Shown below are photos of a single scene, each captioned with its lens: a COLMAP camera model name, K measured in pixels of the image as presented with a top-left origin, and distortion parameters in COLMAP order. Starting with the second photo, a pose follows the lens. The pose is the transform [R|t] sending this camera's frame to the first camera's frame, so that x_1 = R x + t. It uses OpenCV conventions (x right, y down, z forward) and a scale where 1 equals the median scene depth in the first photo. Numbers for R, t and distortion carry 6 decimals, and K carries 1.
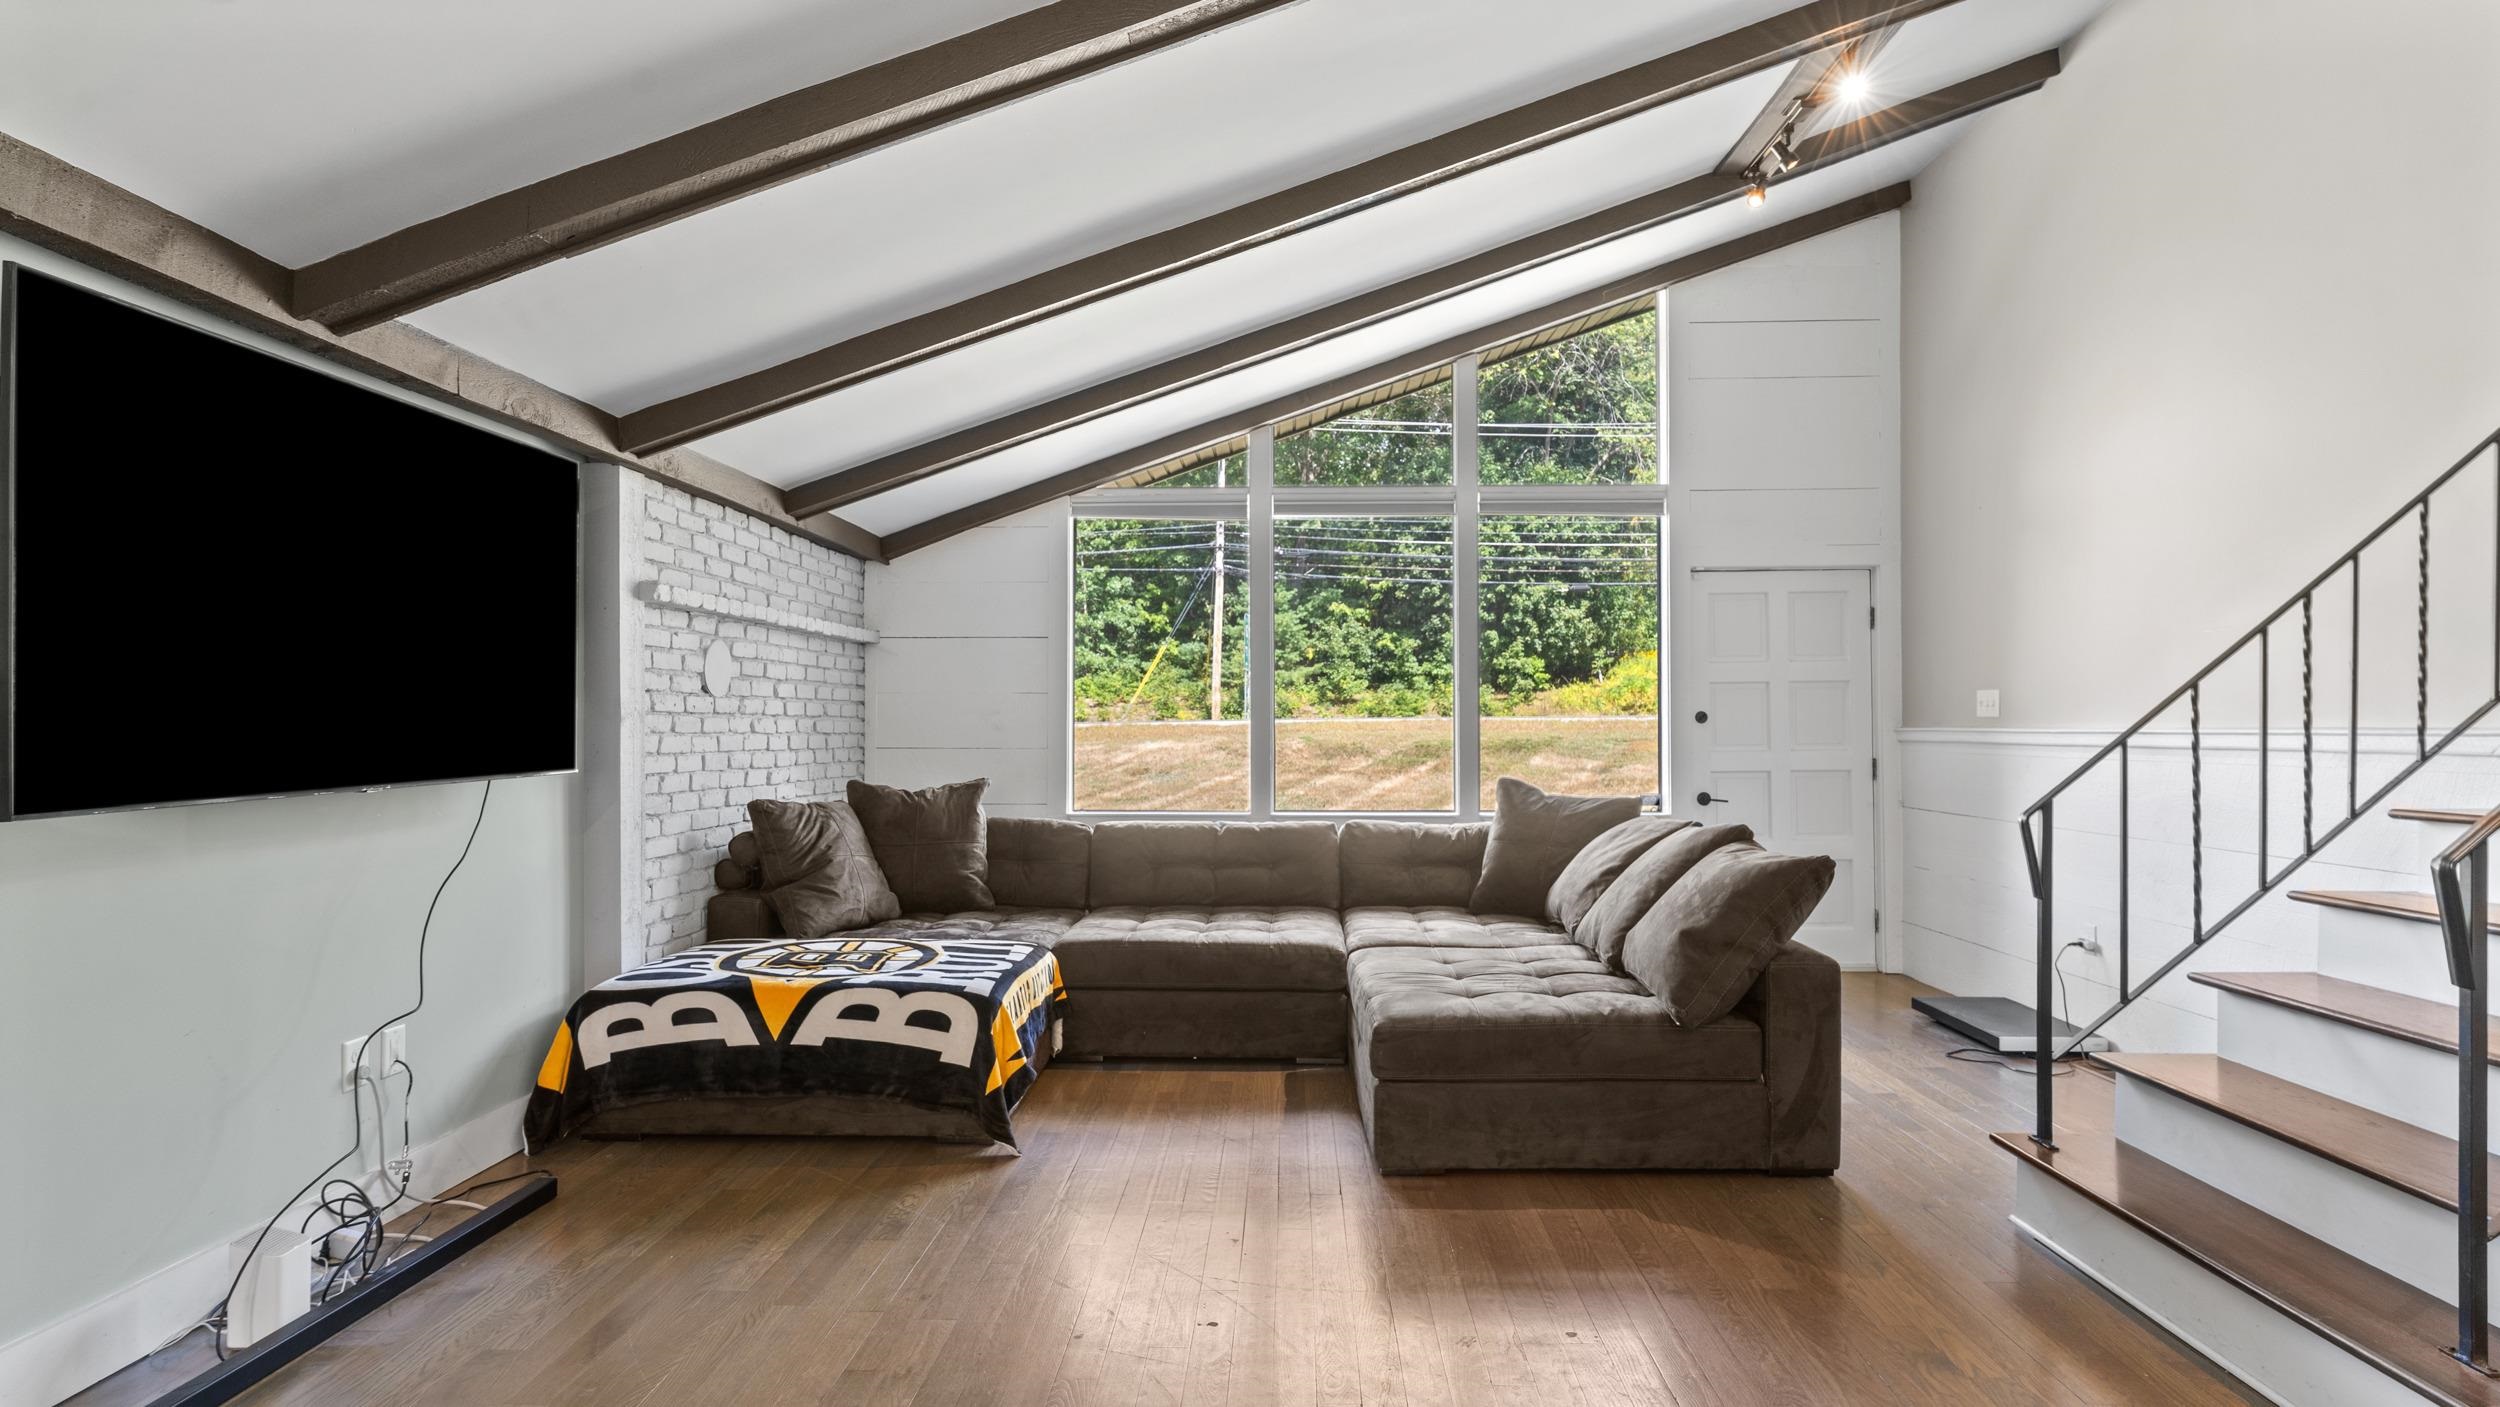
lens RADIAL K [[1202.4, 0, 1256.5], [0, 1202.4, 710.1], [0, 0, 1]] dist [-0.000408, -0.000313]
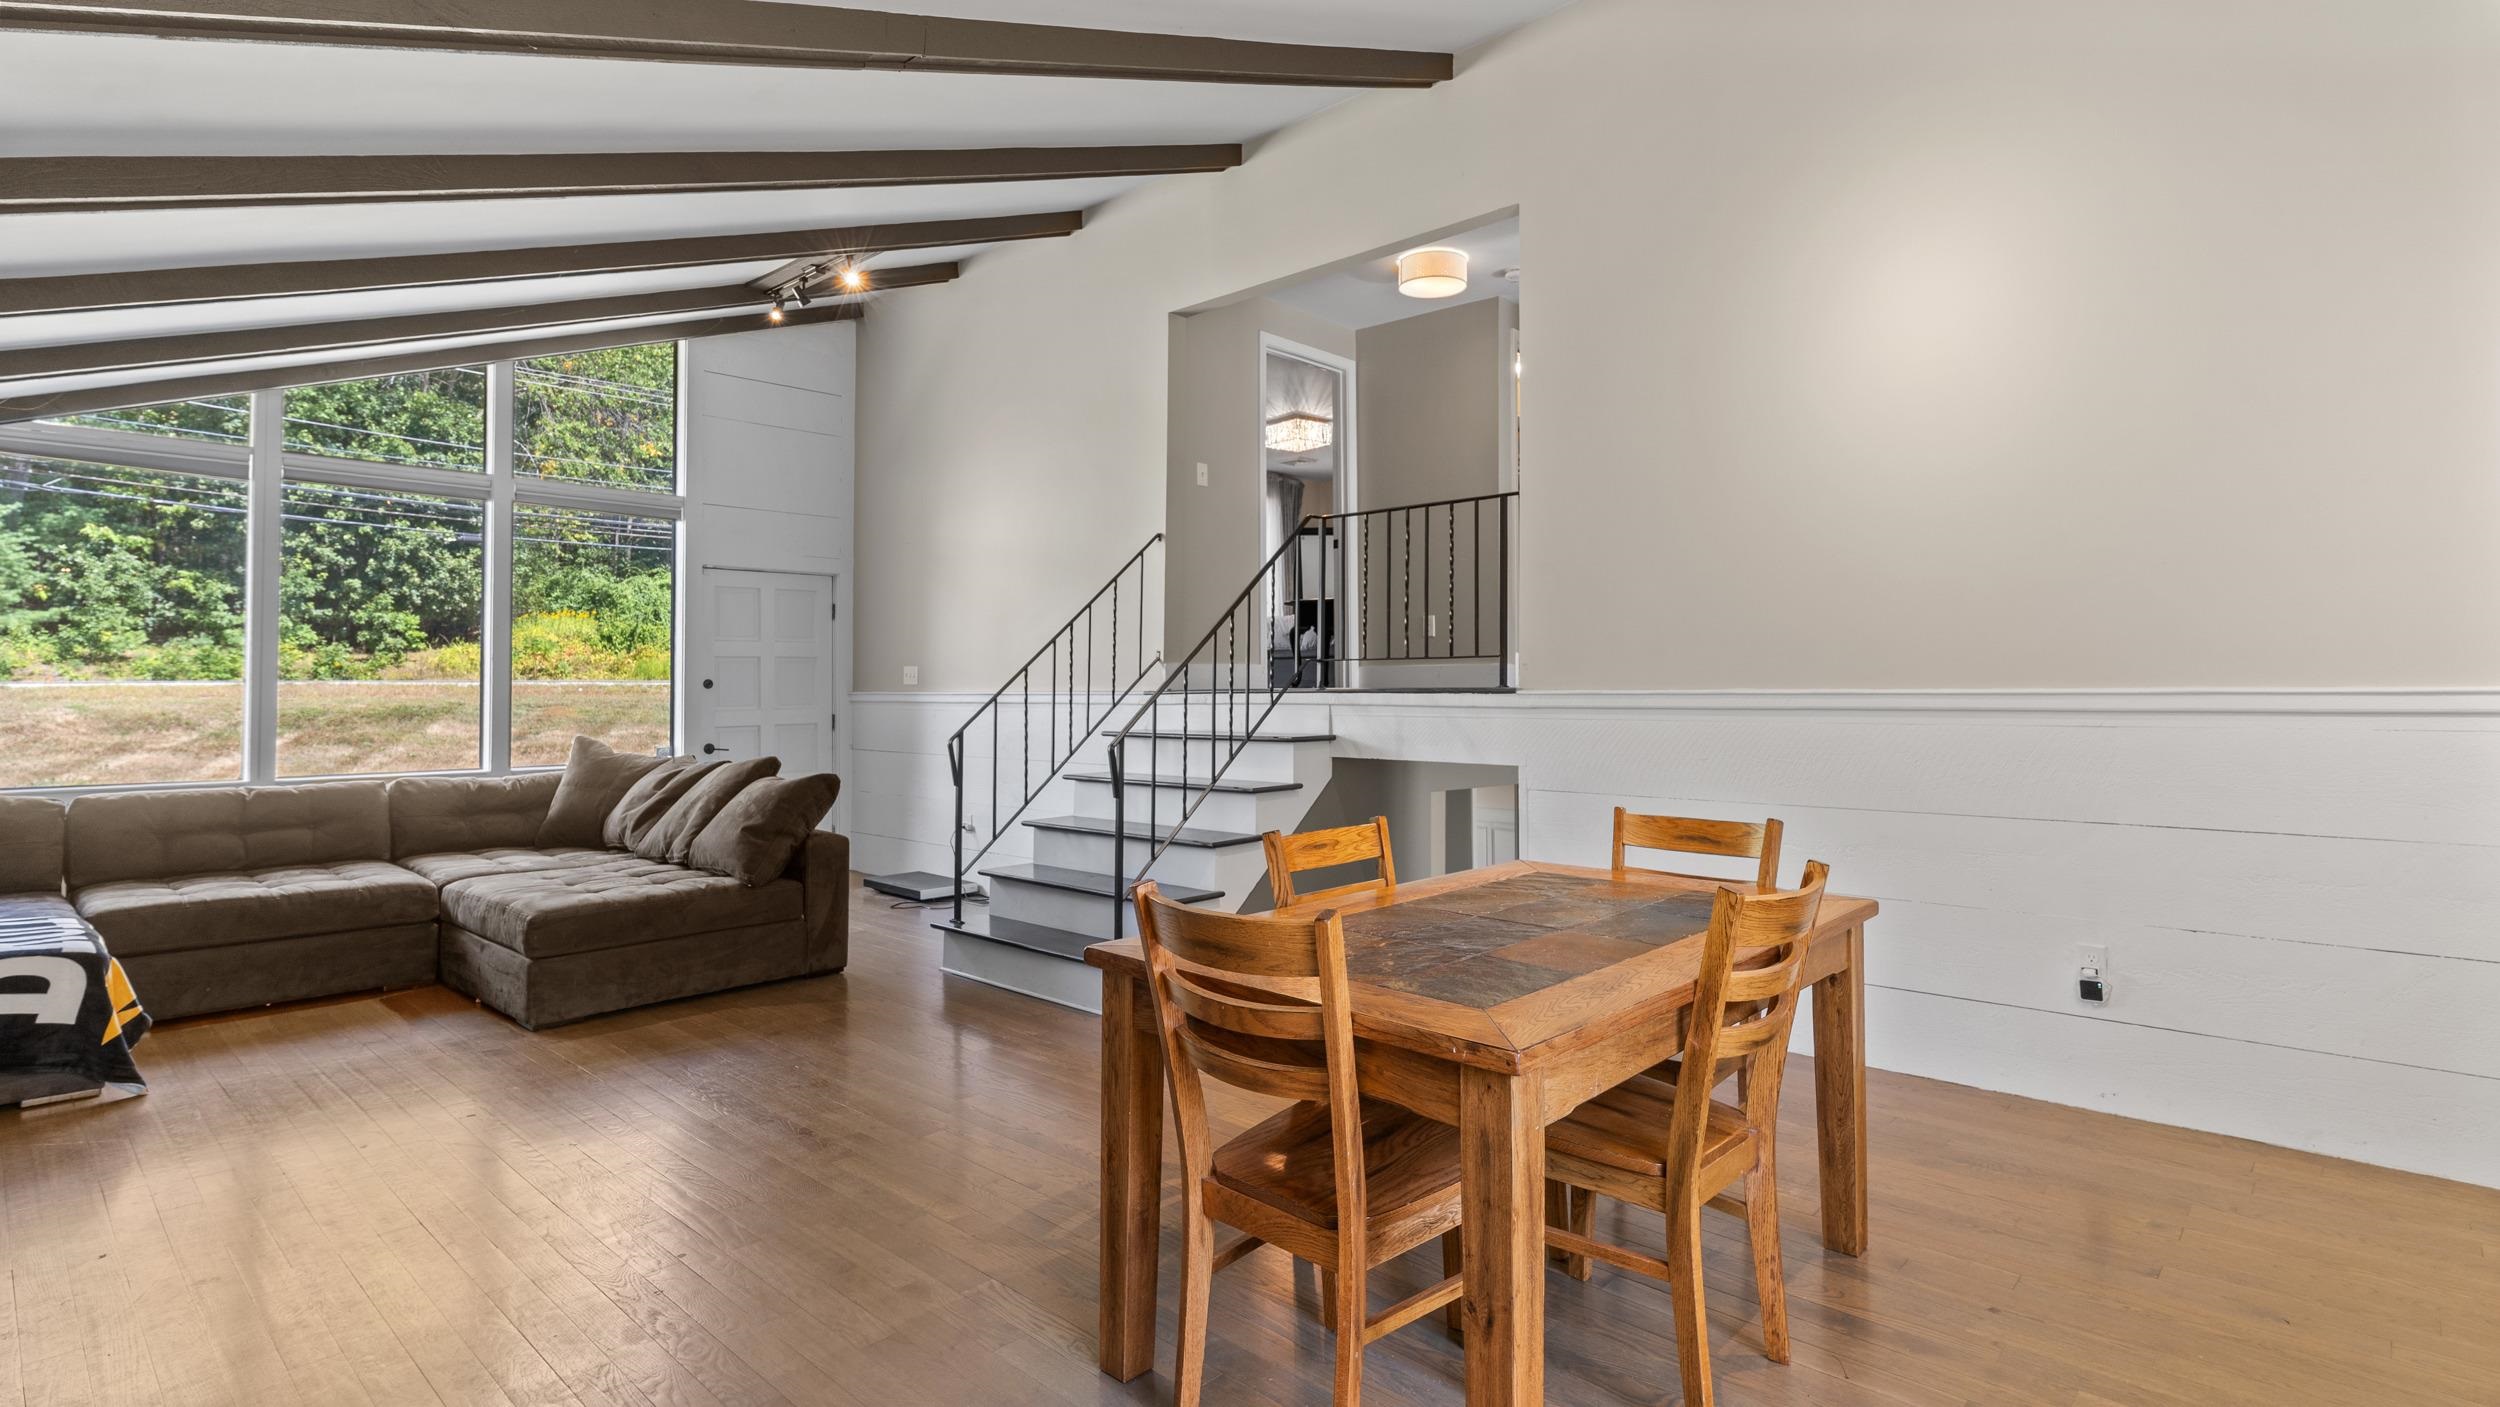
lens RADIAL K [[1220.8, 0, 1235.6], [0, 1220.8, 693.0], [0, 0, 1]] dist [0.002470, 0.000793]
pose [[0.665873, -0.002571, 0.746061, -0.252126], [-0.008632, 0.999901, 0.011150, -0.004354], [-0.746015, -0.013864, 0.665784, -0.306510]]
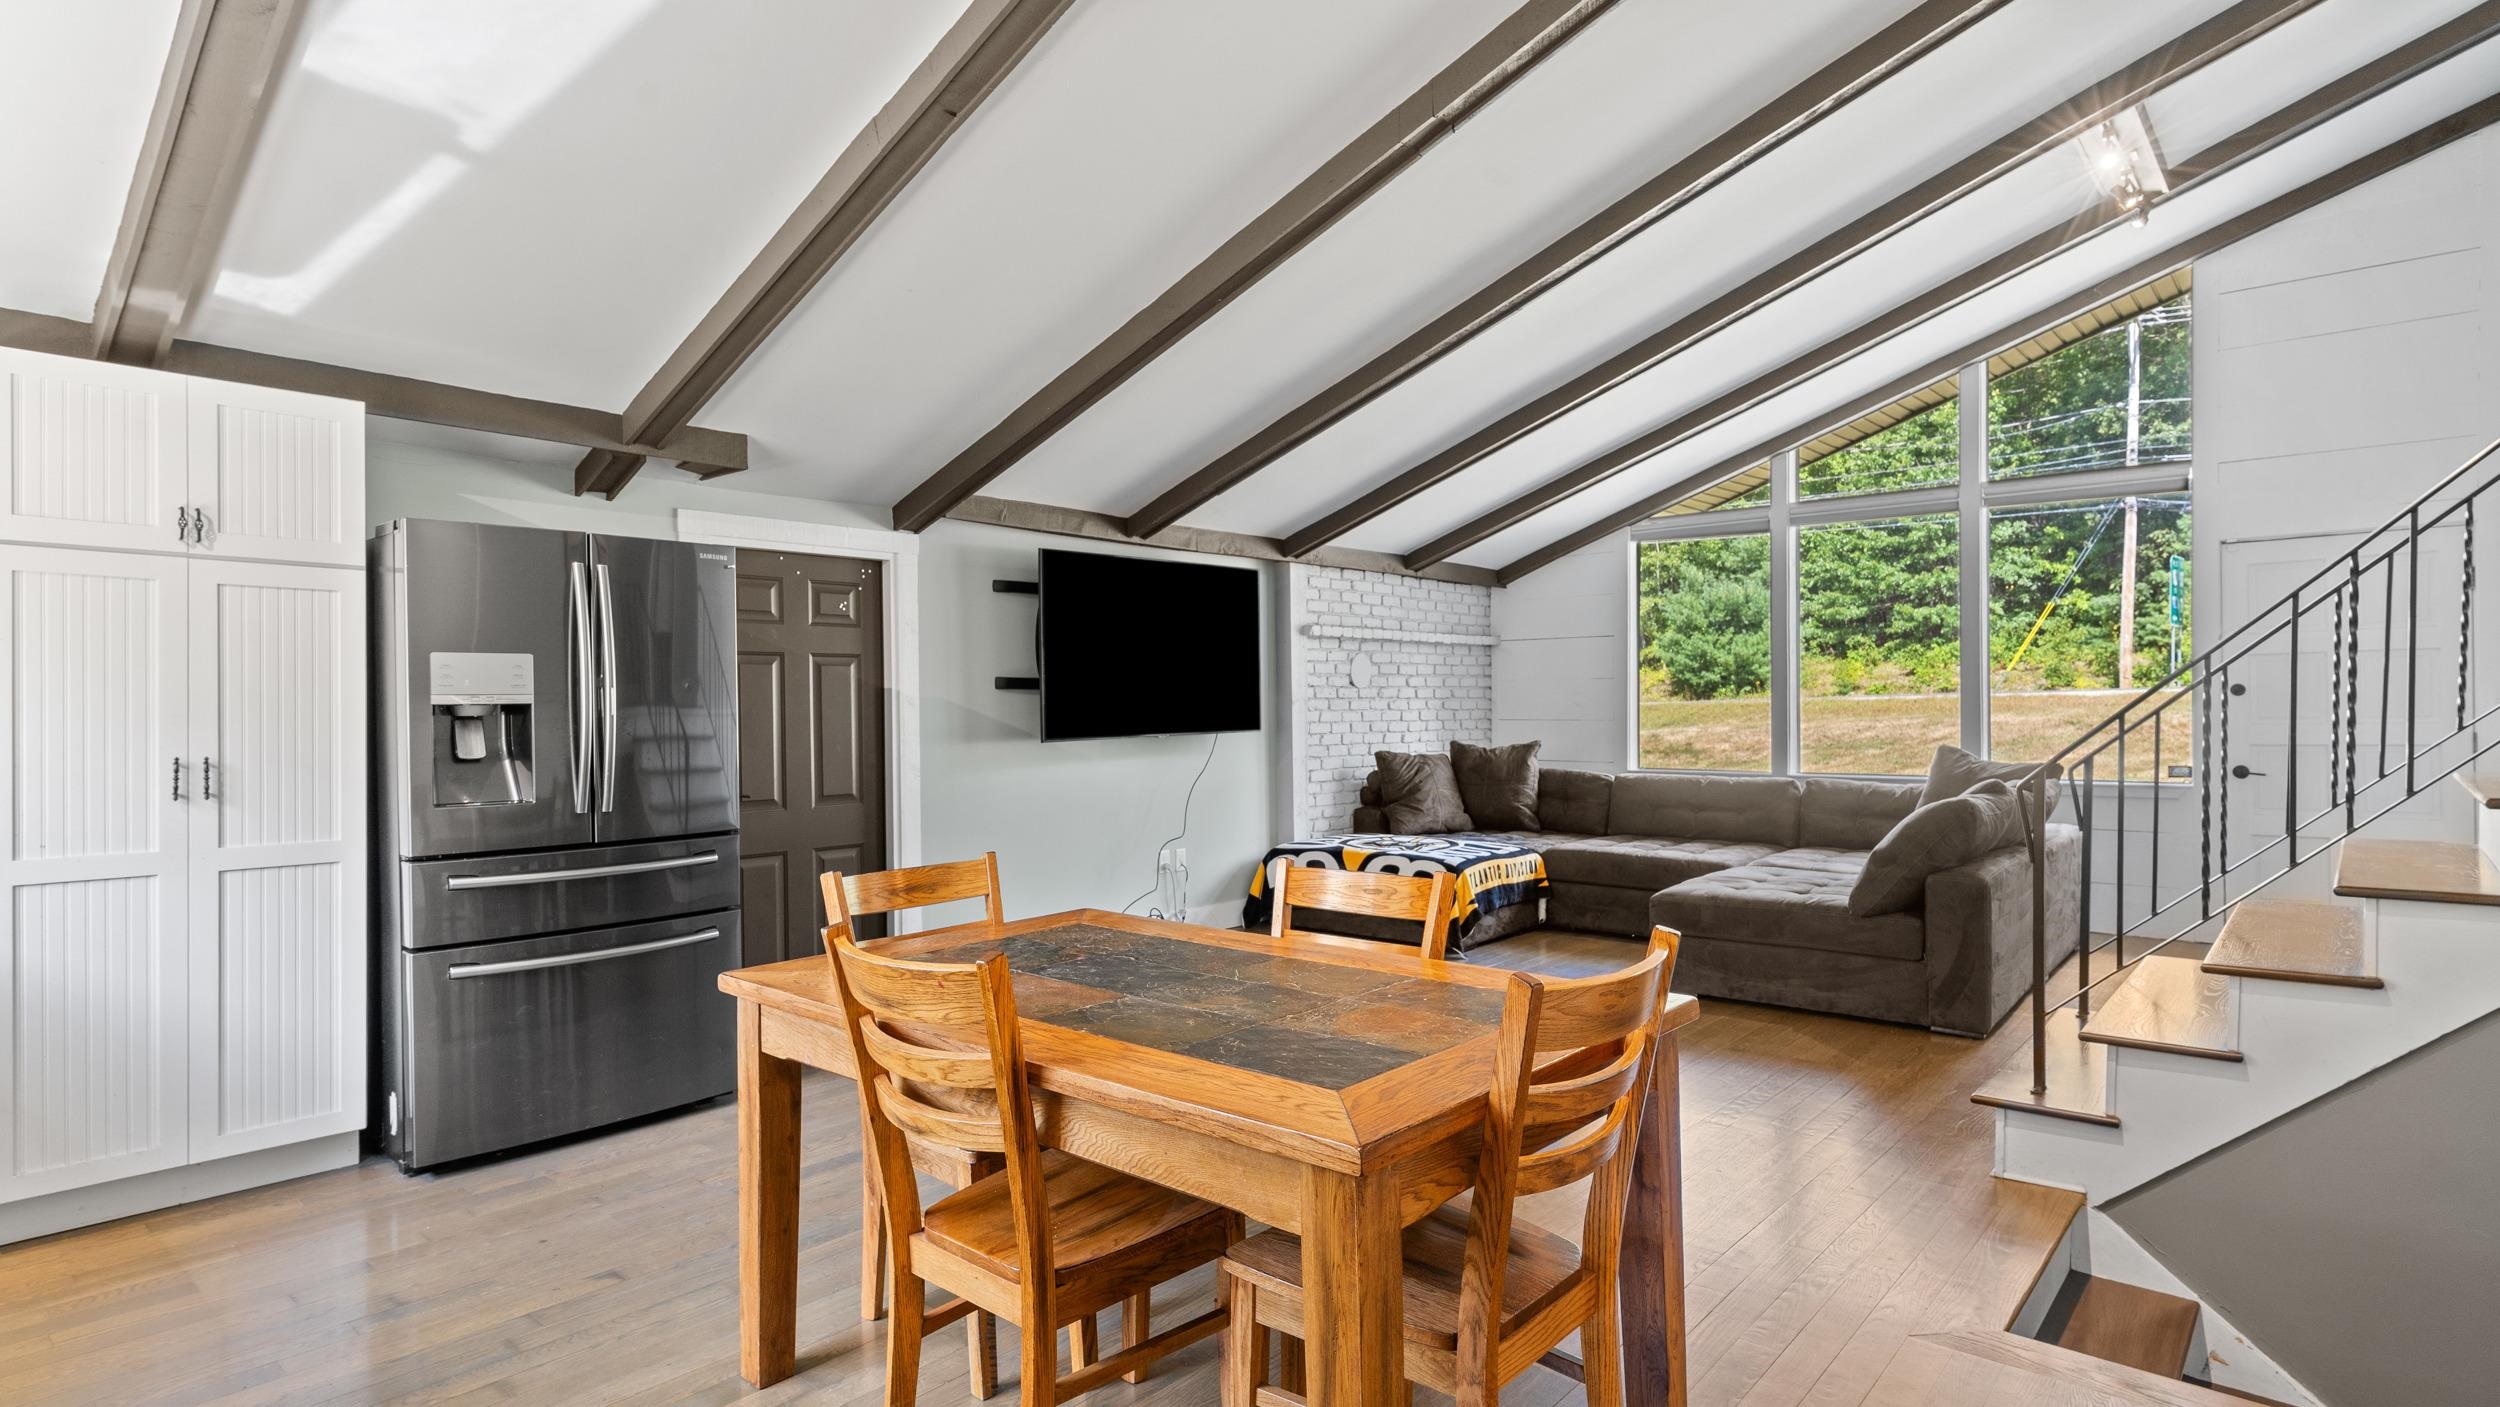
lens RADIAL K [[1250.6, 0, 1250.0], [0, 1250.6, 703.5], [0, 0, 1]] dist [0.000735, 0.000070]
pose [[0.769875, -0.006641, -0.638160, 0.483827], [0.017333, 0.999795, 0.010507, -0.009537], [0.637959, -0.019150, 0.769832, -0.381093]]
